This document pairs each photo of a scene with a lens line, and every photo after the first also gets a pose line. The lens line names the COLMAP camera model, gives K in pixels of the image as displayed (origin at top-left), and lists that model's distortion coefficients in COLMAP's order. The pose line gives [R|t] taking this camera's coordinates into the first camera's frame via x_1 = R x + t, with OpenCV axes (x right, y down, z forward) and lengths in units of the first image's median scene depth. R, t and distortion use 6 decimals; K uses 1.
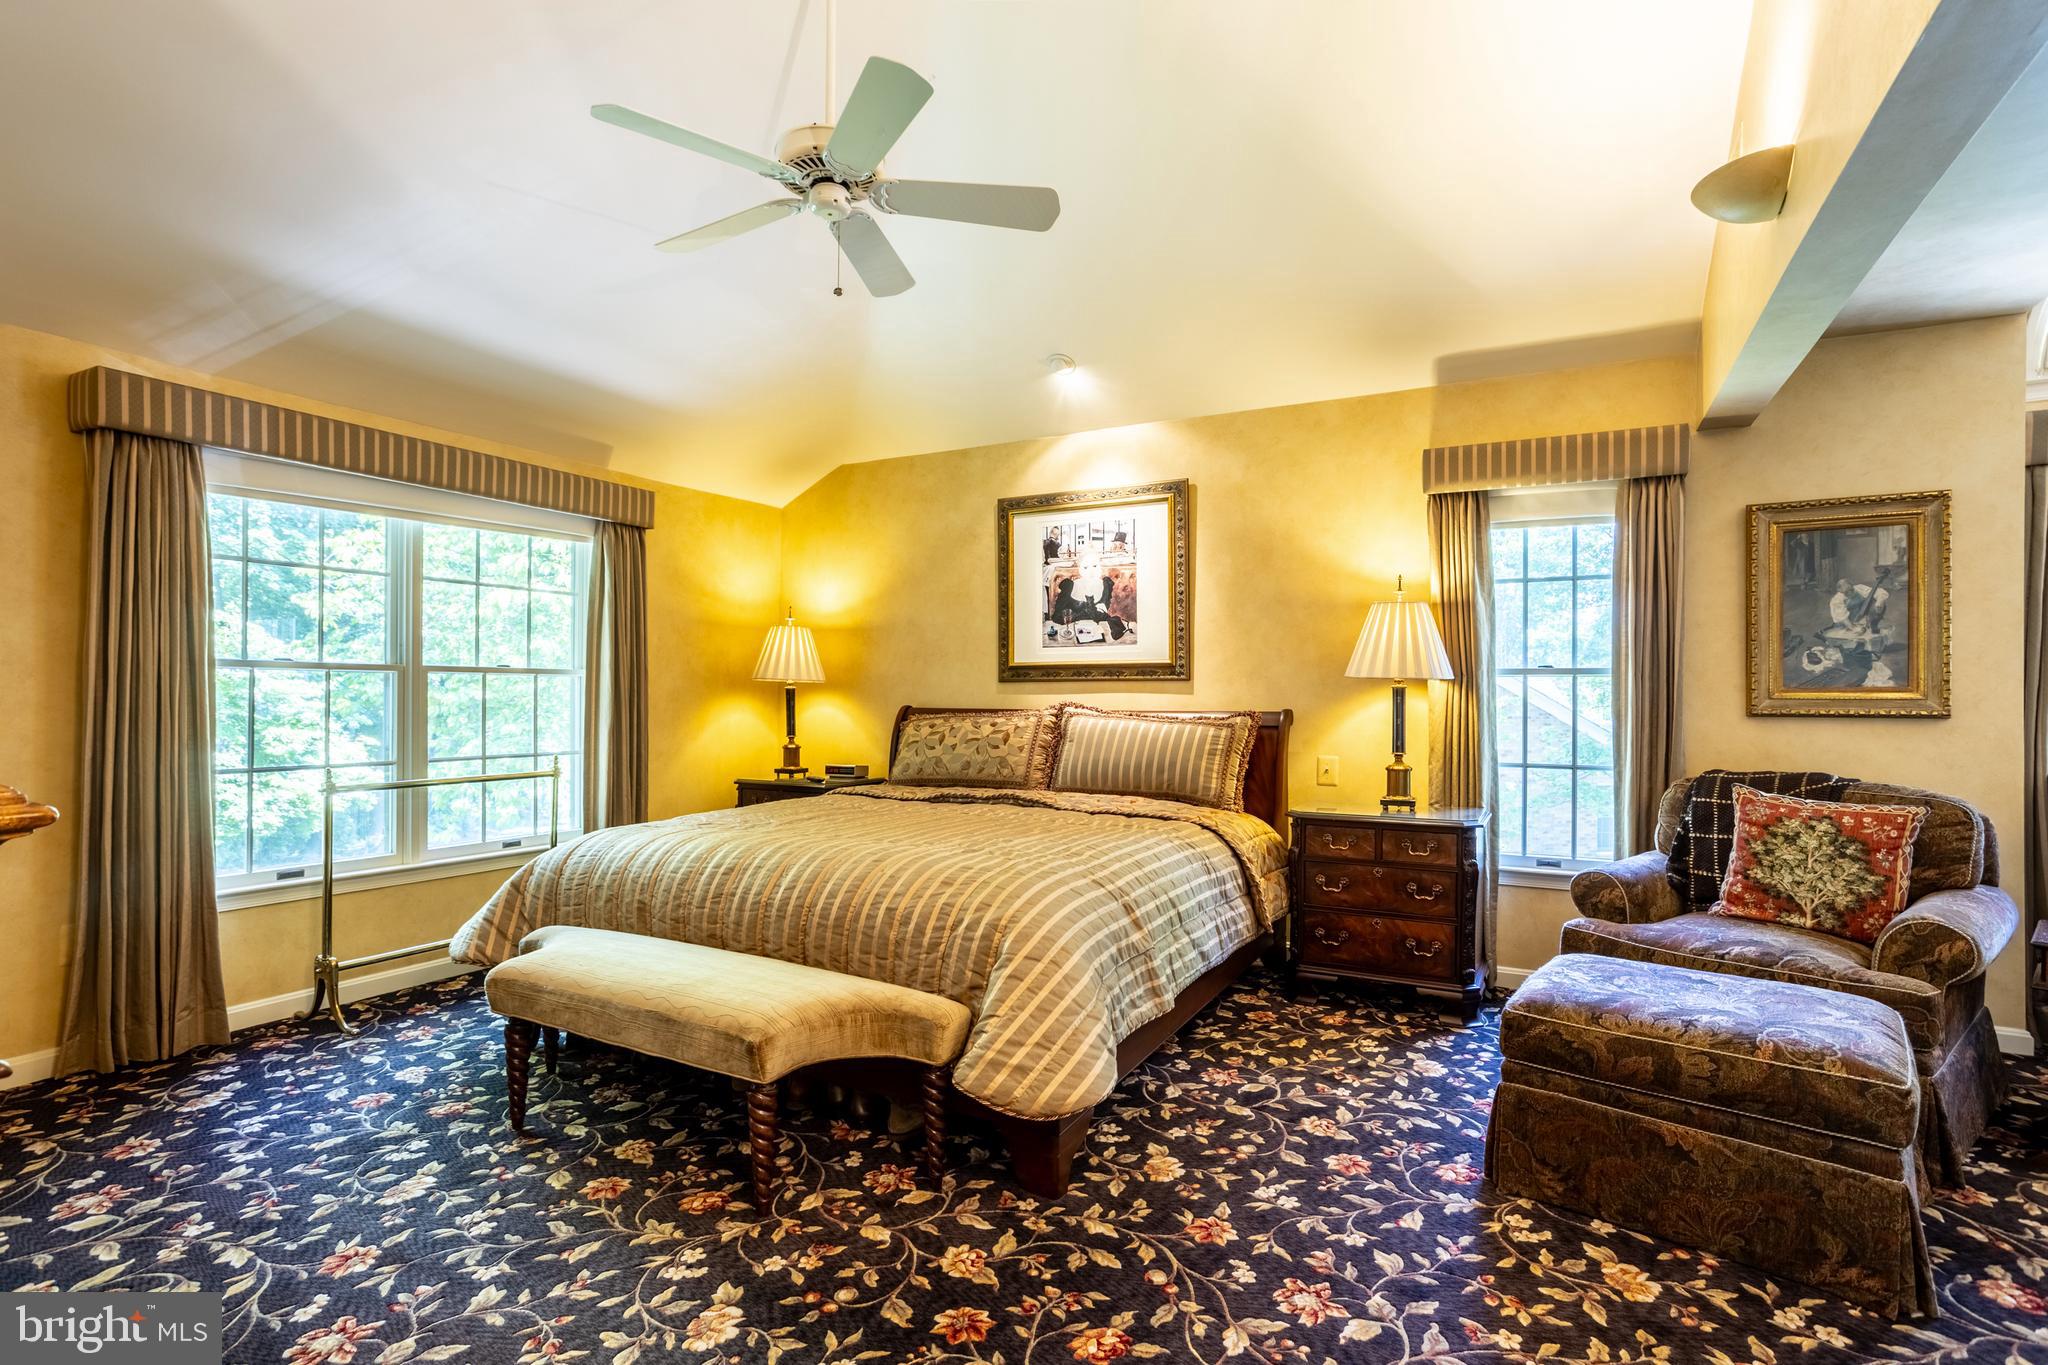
lens RADIAL K [[993.0, 0, 1020.9], [0, 993.0, 692.8], [0, 0, 1]] dist [-0.000251, 0.008220]
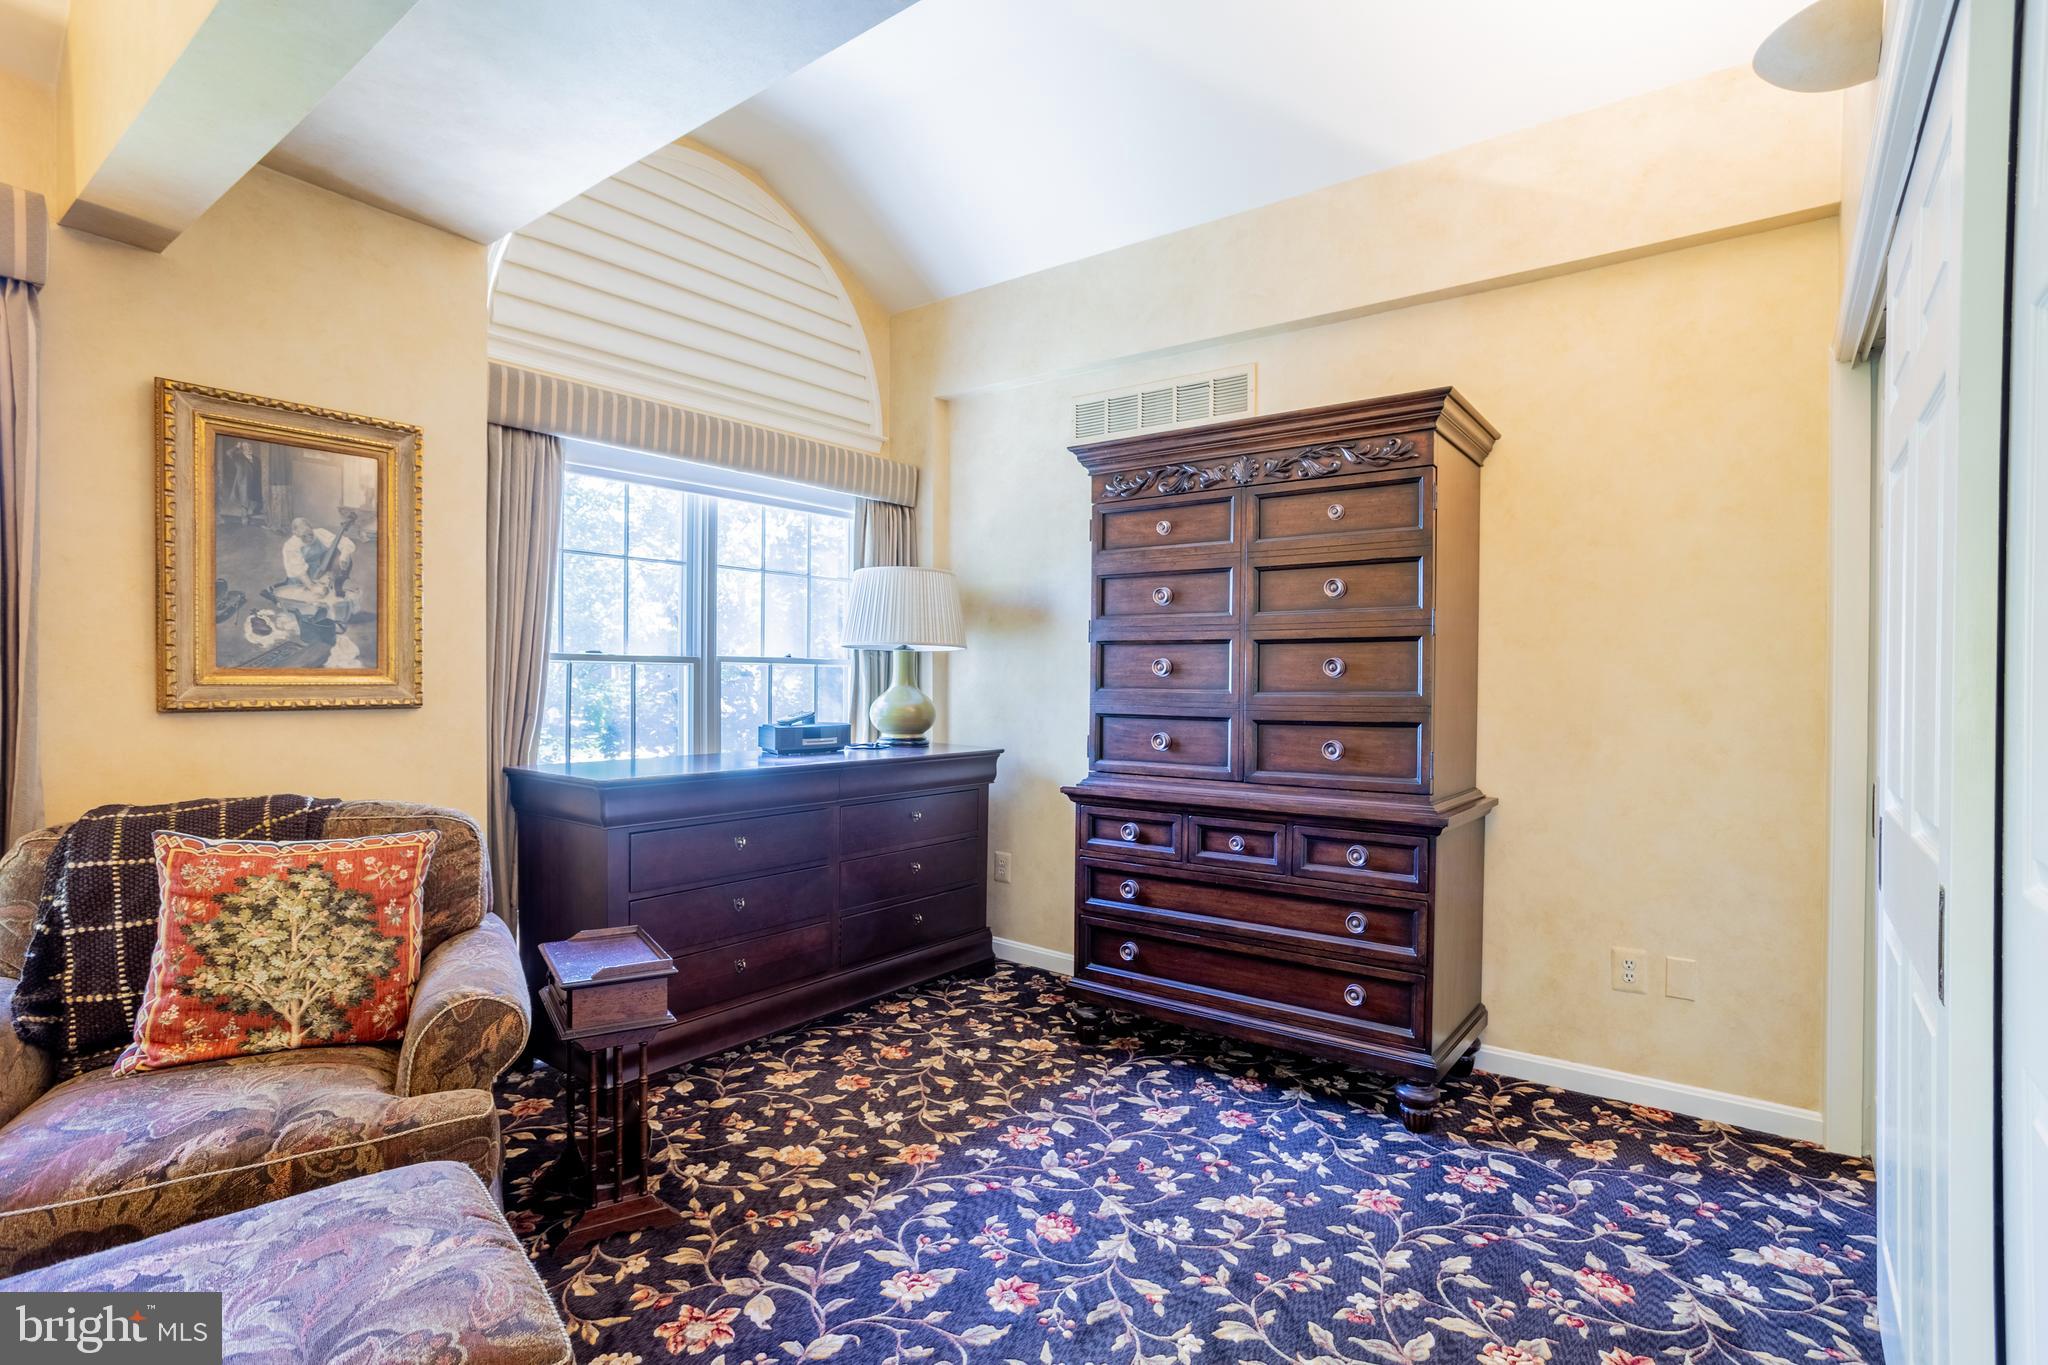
lens RADIAL K [[993.0, 0, 1031.7], [0, 993.0, 684.8], [0, 0, 1]] dist [-0.000251, 0.008220]
pose [[0.159541, -0.008311, 0.987156, 0.211734], [-0.006595, 0.999933, 0.009485, -0.004302], [-0.987169, -0.008024, 0.159476, 0.385486]]
